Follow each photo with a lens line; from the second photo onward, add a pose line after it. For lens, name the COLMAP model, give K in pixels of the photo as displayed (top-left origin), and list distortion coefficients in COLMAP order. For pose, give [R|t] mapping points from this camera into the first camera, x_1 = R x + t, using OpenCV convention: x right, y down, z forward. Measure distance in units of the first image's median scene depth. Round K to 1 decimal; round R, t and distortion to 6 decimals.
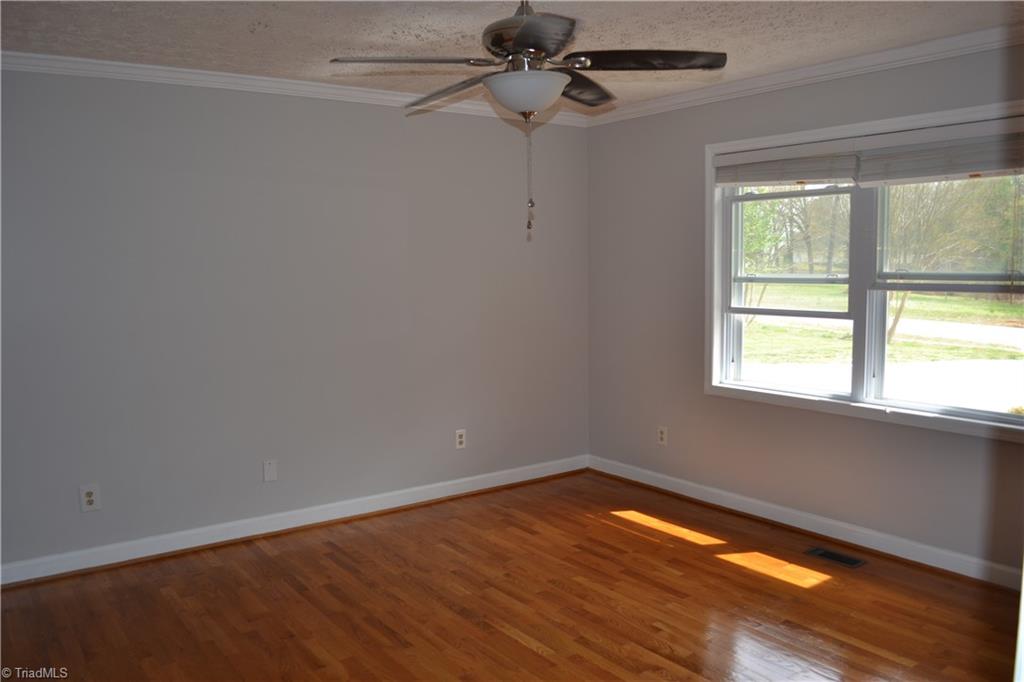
lens RADIAL K [[821.7, 0, 515.6], [0, 821.7, 356.0], [0, 0, 1]] dist [-0.077009, 0.000709]
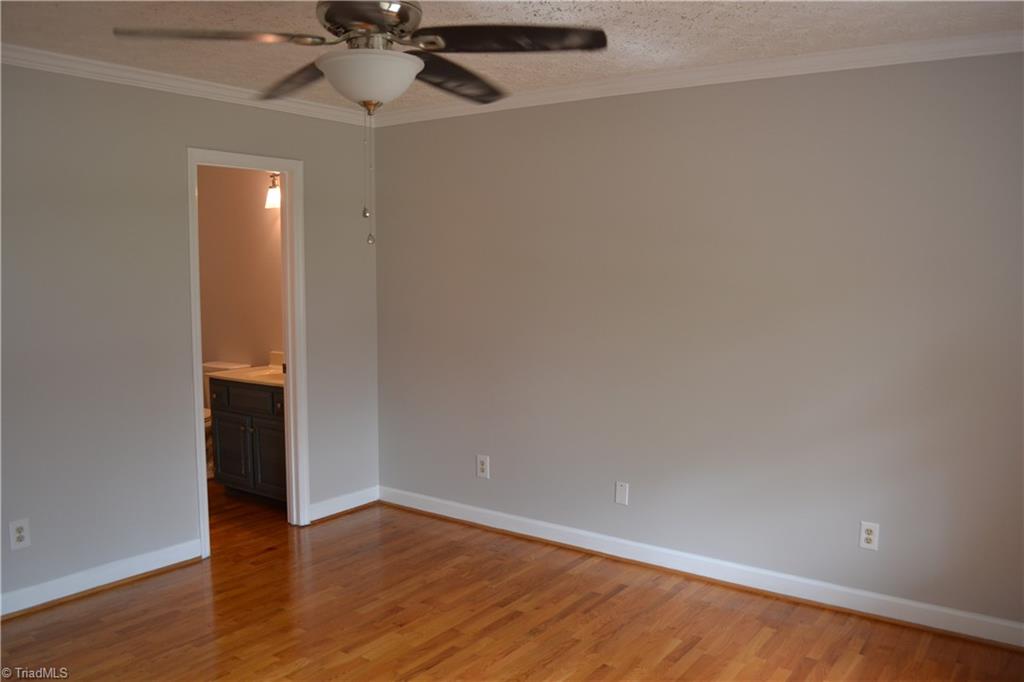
lens RADIAL K [[821.7, 0, 515.6], [0, 821.7, 356.0], [0, 0, 1]] dist [-0.077009, 0.000709]
pose [[0.309239, 0.125138, -0.942715, 0.640499], [-0.111405, 0.989246, 0.094771, -0.113243], [0.944436, 0.075716, 0.319855, 0.647975]]
